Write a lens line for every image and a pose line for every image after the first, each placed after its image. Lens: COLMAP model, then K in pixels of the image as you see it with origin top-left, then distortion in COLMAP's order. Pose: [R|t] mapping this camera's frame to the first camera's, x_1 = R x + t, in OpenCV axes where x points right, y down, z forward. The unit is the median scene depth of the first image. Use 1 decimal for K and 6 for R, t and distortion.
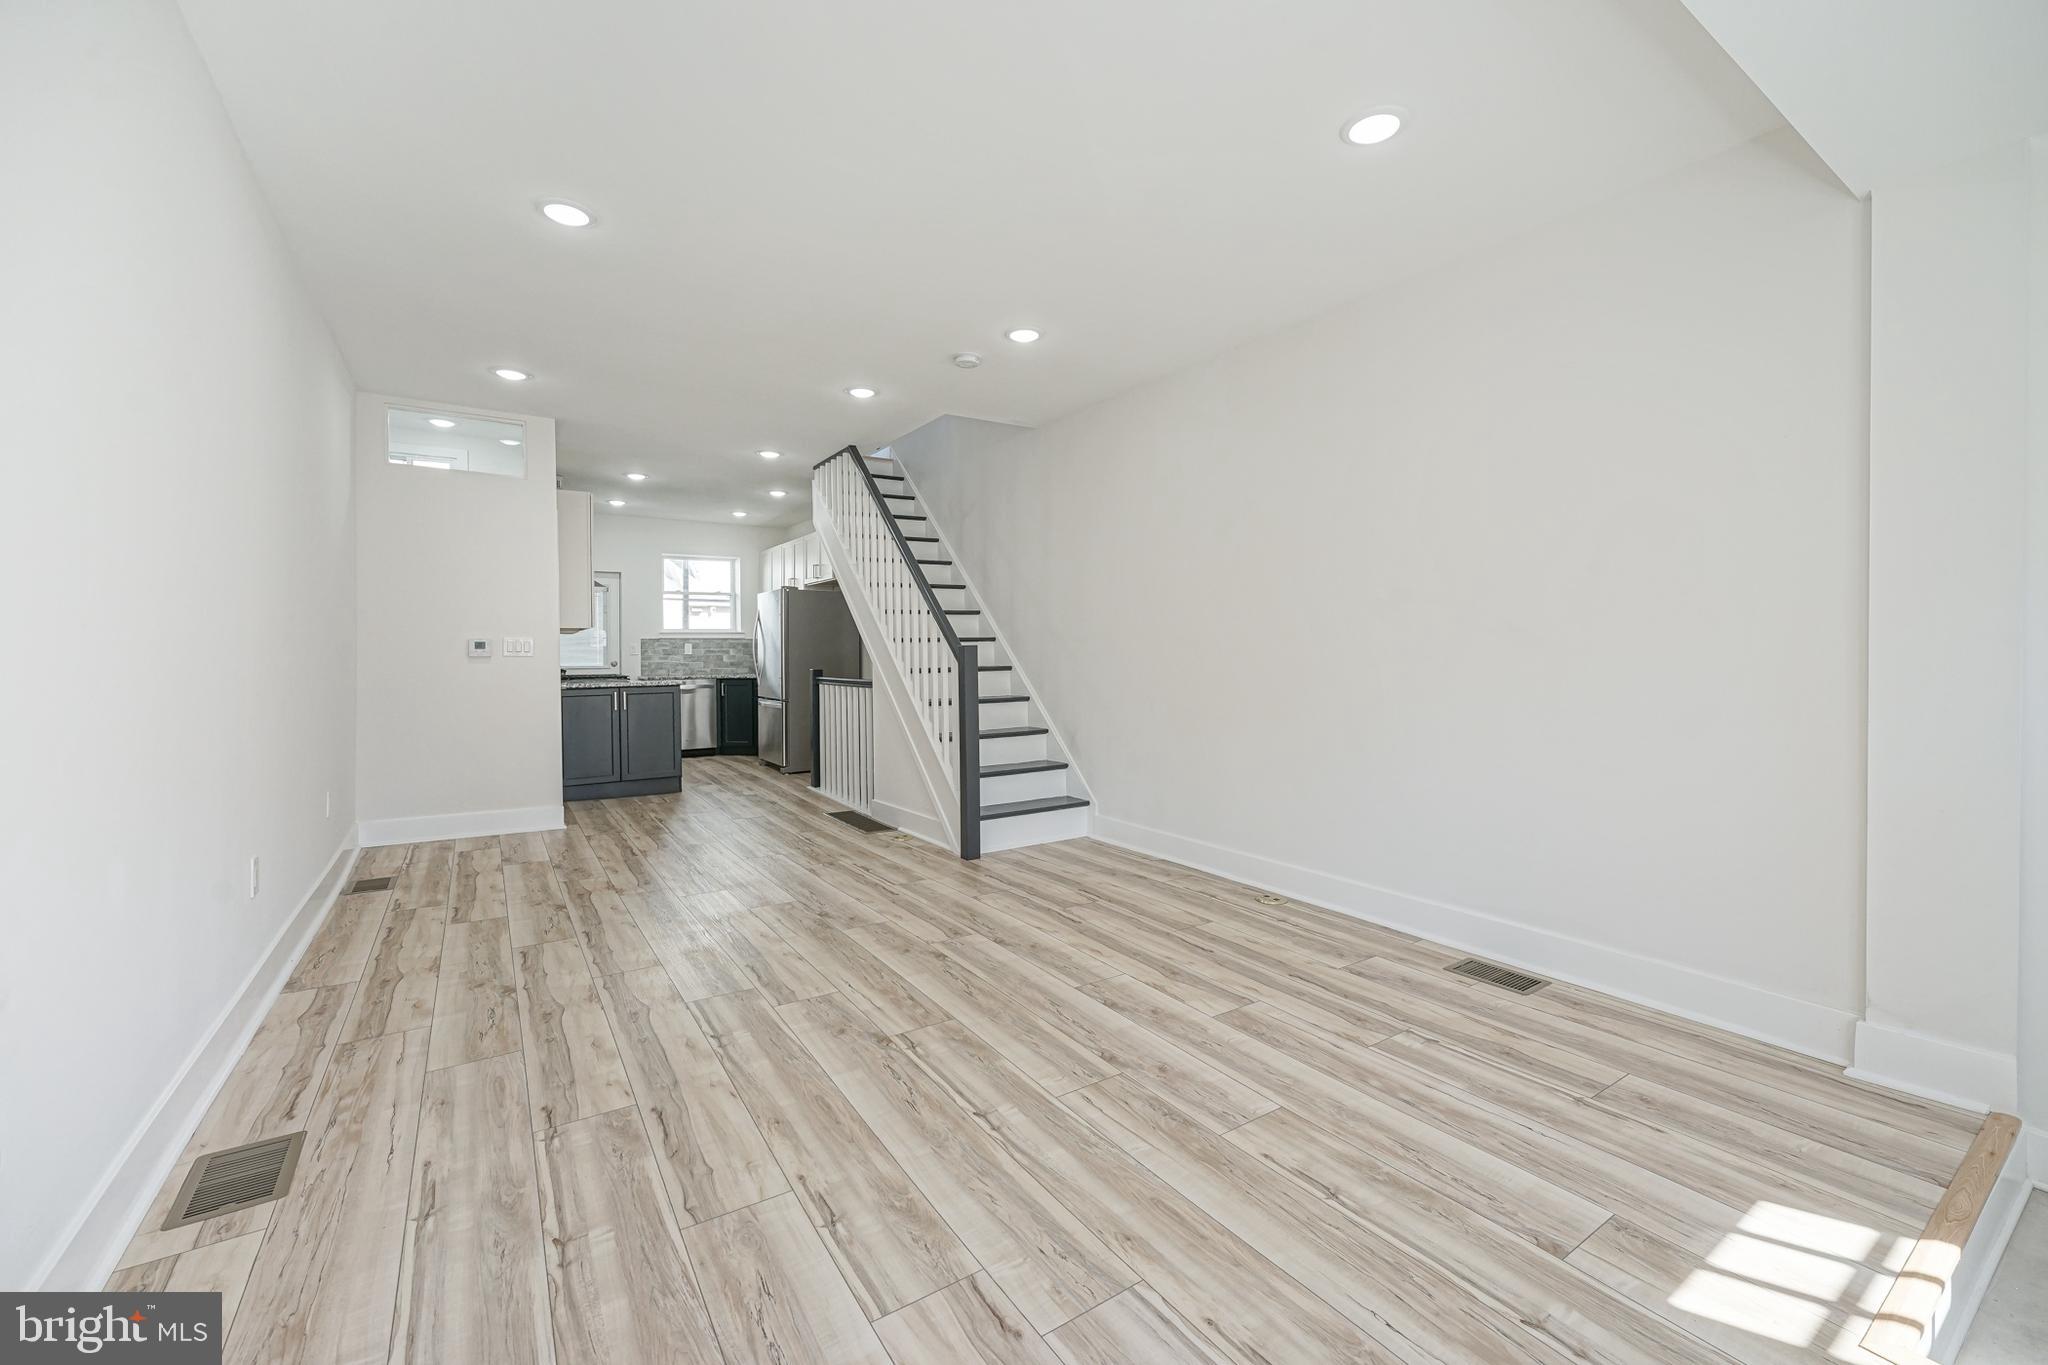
lens RADIAL K [[822.8, 0, 1012.0], [0, 822.8, 650.5], [0, 0, 1]] dist [-0.003791, 0.000488]
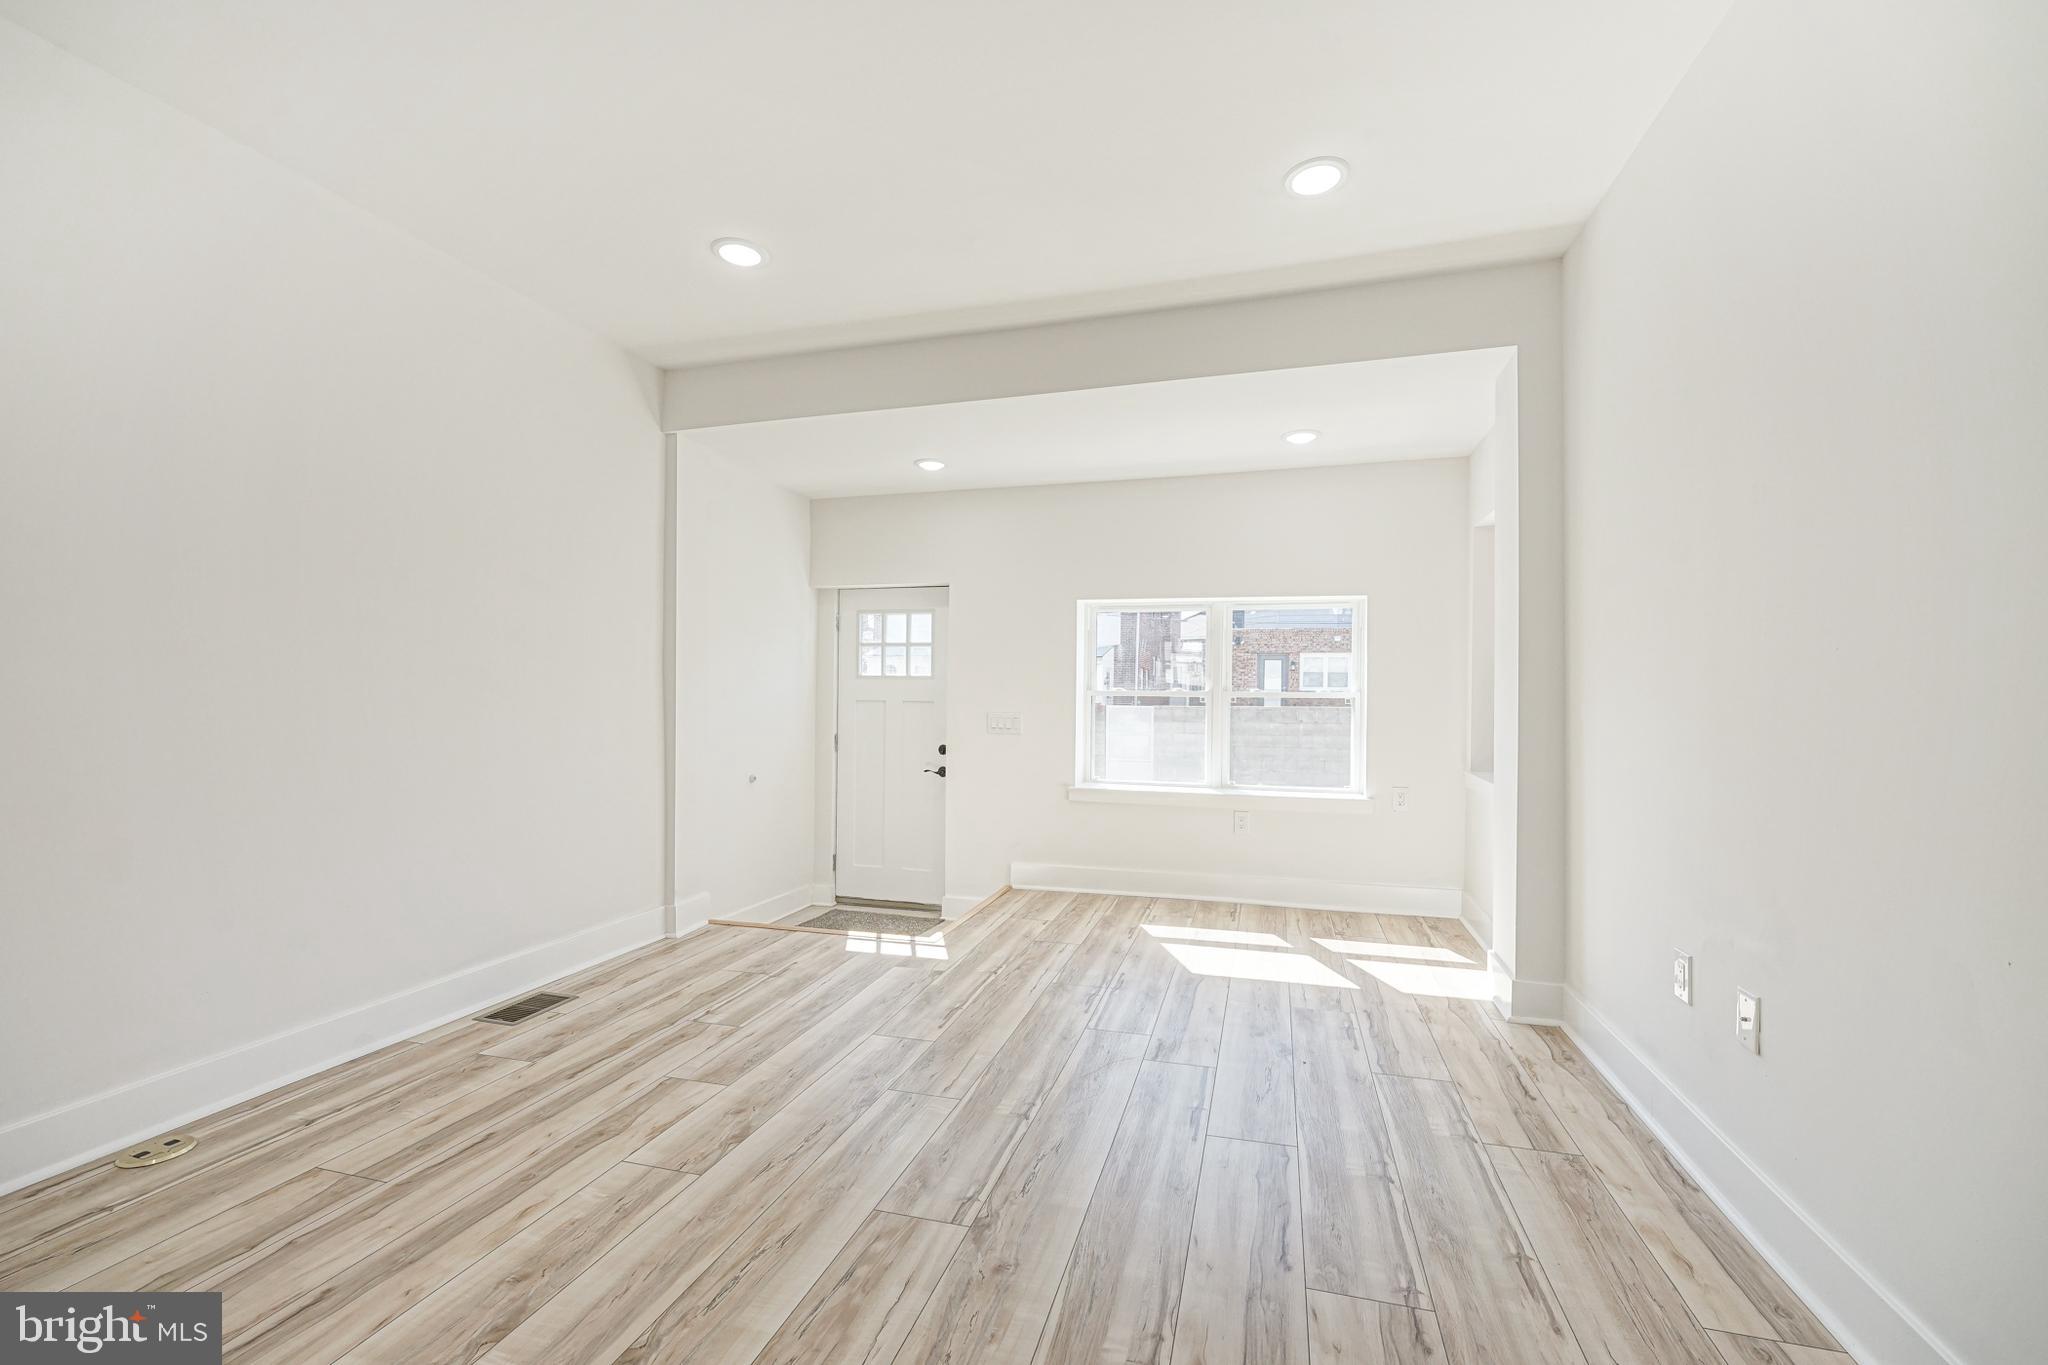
lens RADIAL K [[822.8, 0, 1048.9], [0, 822.8, 689.8], [0, 0, 1]] dist [-0.003791, 0.000488]
pose [[-0.667128, 0.007031, 0.744910, -0.594620], [-0.003488, 0.999915, -0.012562, 0.006594], [-0.744935, -0.010979, -0.667047, 1.158058]]
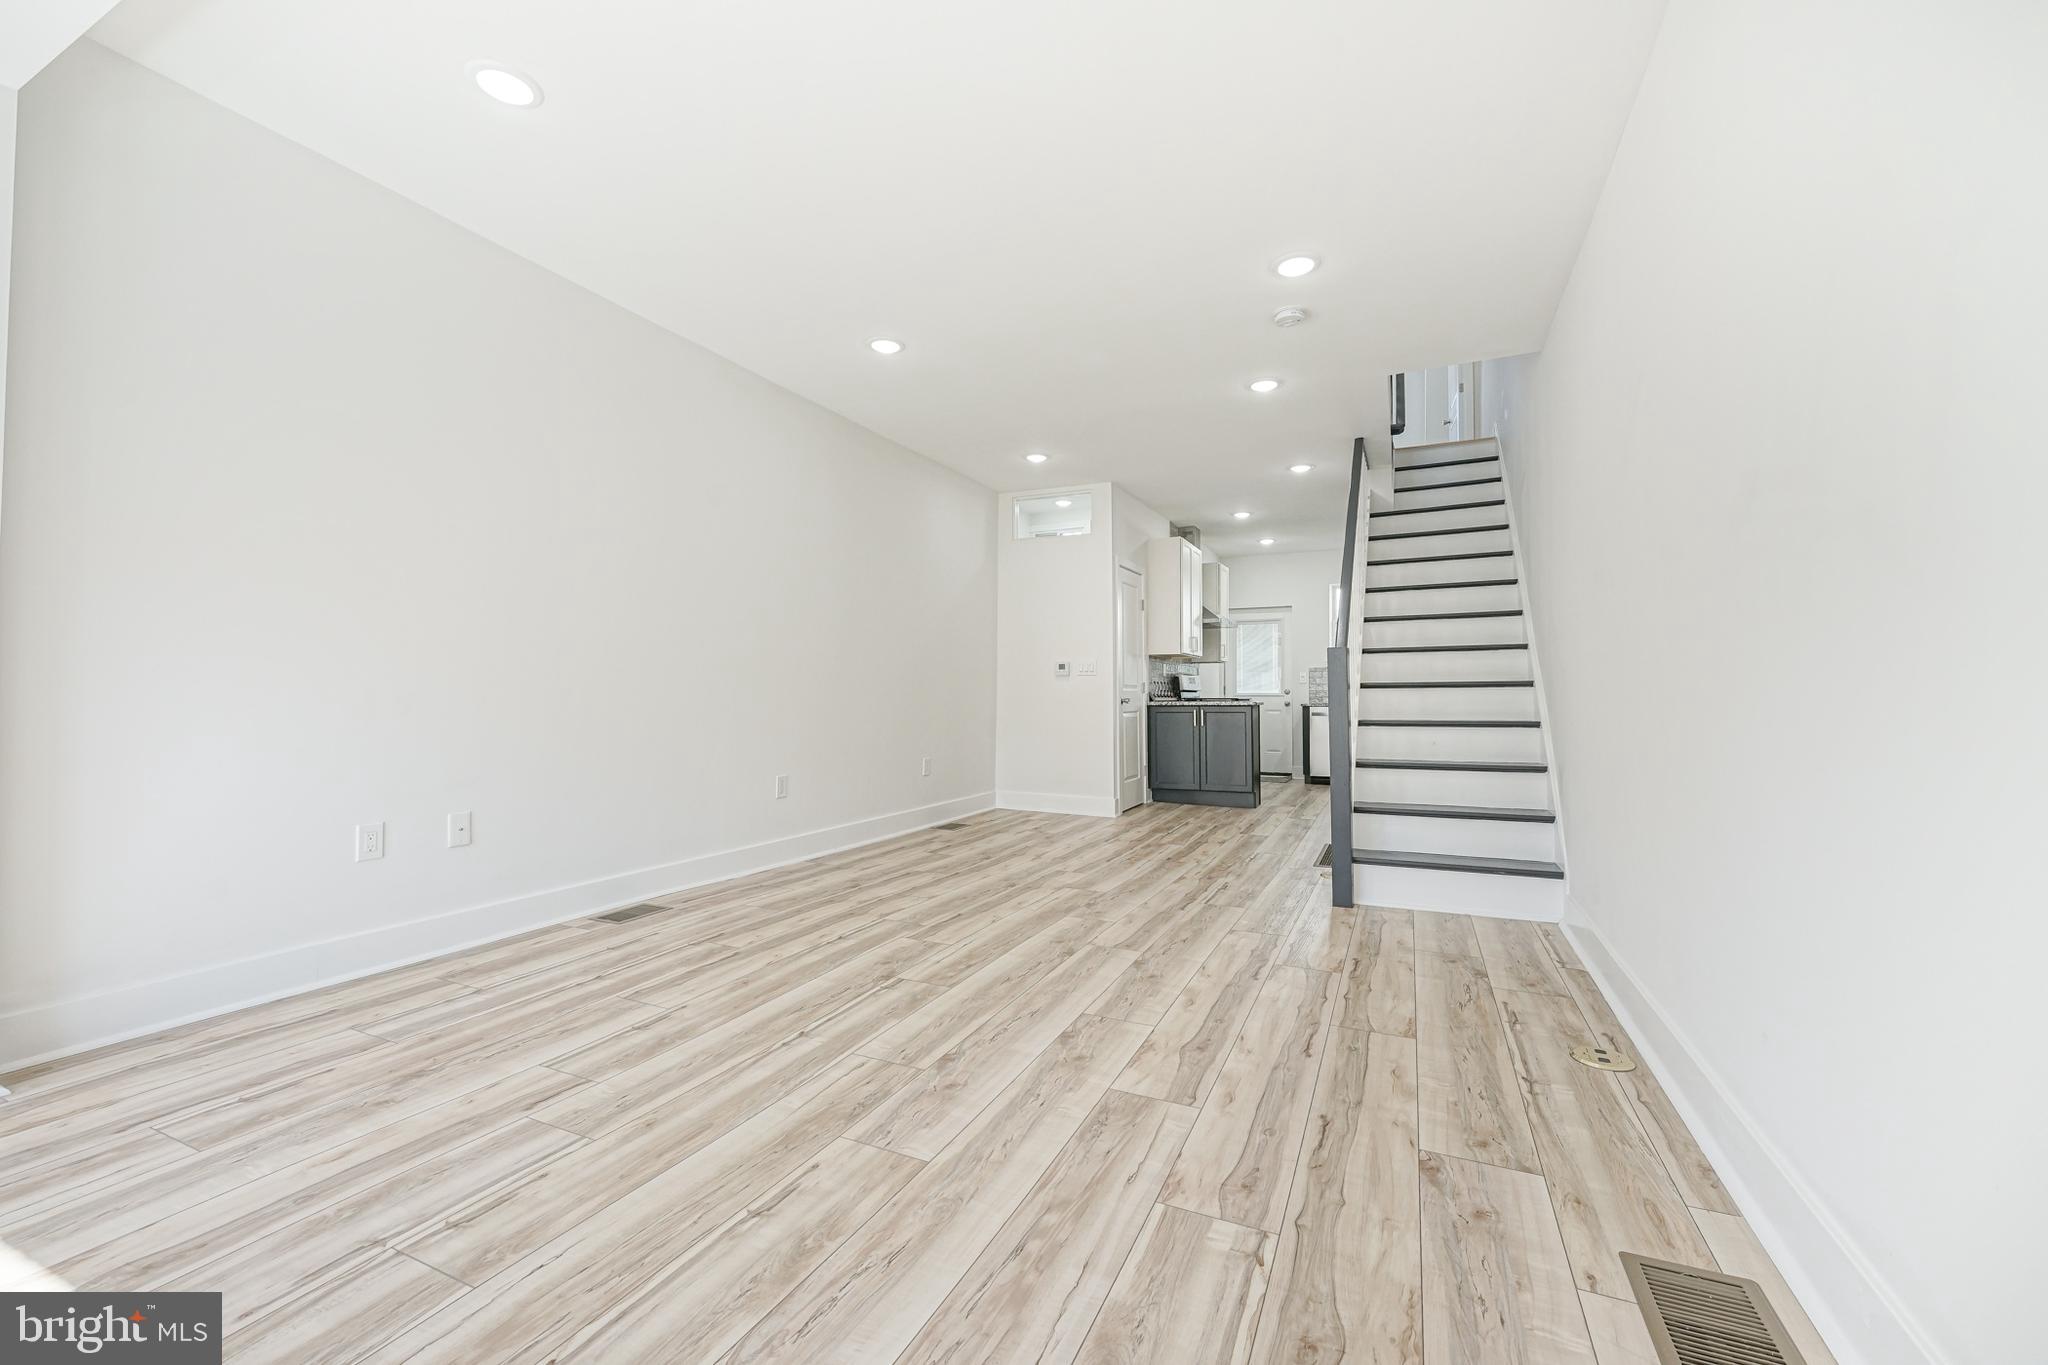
lens RADIAL K [[822.8, 0, 1028.1], [0, 822.8, 675.2], [0, 0, 1]] dist [-0.003791, 0.000488]
pose [[0.532590, -0.016824, -0.846206, 0.738581], [-0.005026, 0.999722, -0.023039, 0.063986], [0.846359, 0.016524, 0.532357, 0.441340]]
